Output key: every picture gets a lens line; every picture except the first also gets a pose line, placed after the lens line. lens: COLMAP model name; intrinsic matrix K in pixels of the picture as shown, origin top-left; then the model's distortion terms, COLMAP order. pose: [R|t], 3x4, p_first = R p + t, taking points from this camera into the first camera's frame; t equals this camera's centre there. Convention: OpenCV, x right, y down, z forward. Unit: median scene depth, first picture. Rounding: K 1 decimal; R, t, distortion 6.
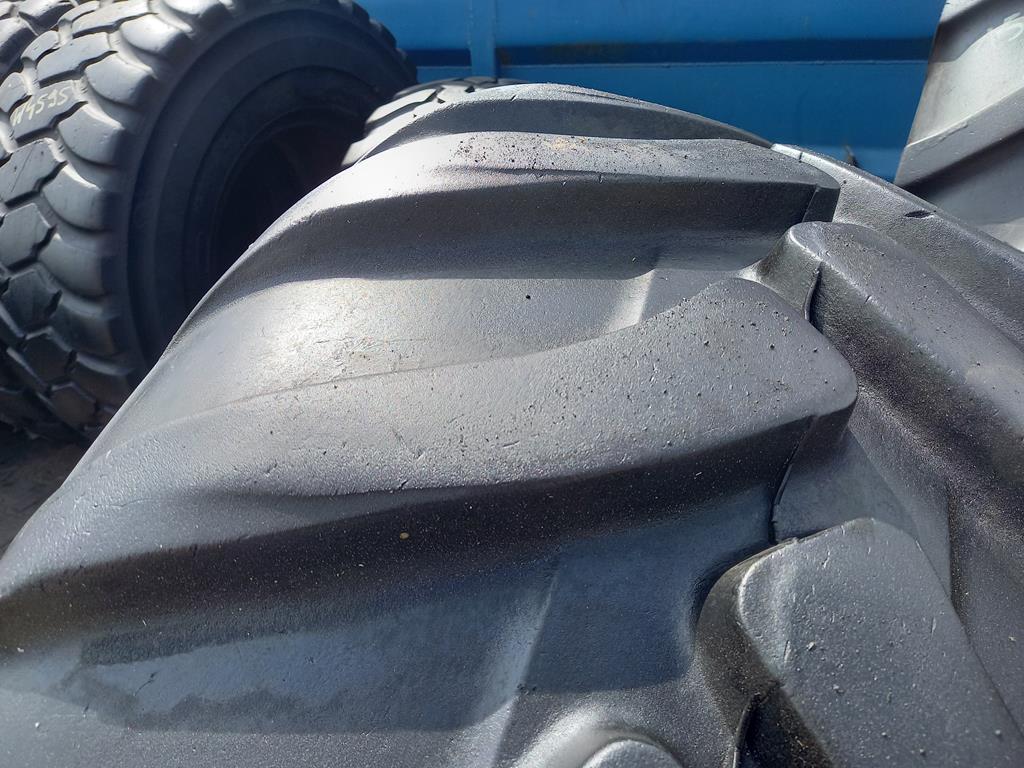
lens RADIAL K [[767.3, 0, 517.9], [0, 767.3, 388.0], [0, 0, 1]] dist [0.006499, -0.022464]
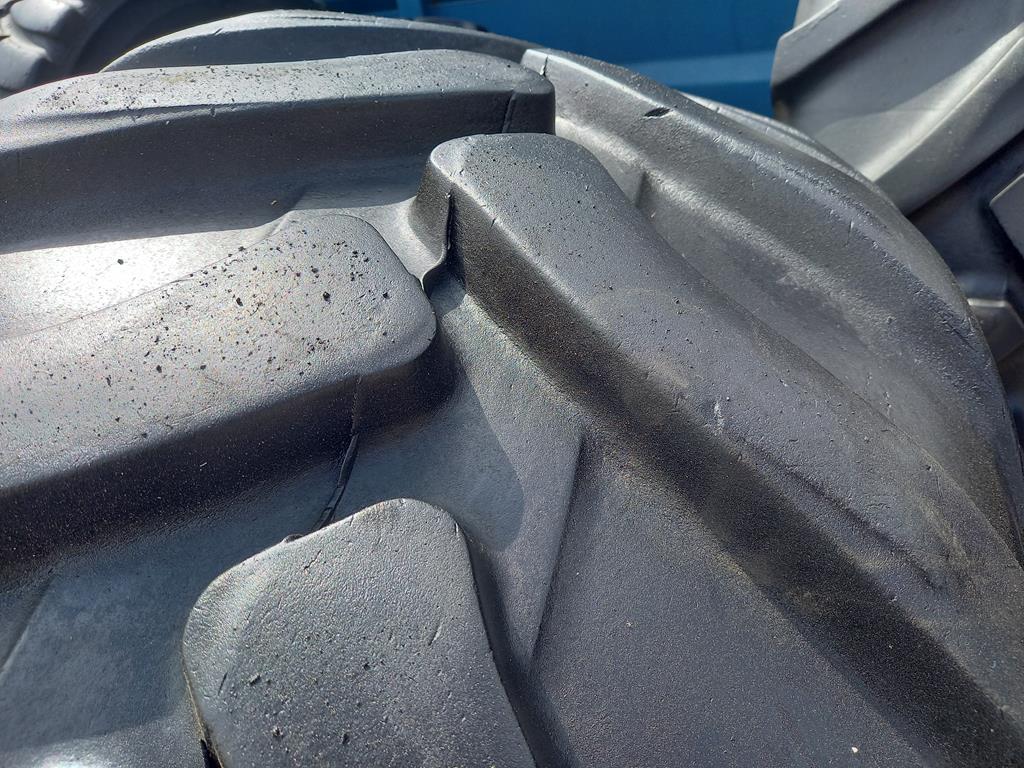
lens RADIAL K [[767.6, 0, 518.3], [0, 767.6, 380.0], [0, 0, 1]] dist [0.004000, -0.026079]
pose [[0.994291, -0.104982, -0.019058, 0.433560], [0.105929, 0.992656, 0.058418, 0.007800], [0.012785, -0.060103, 0.998110, 0.140366]]
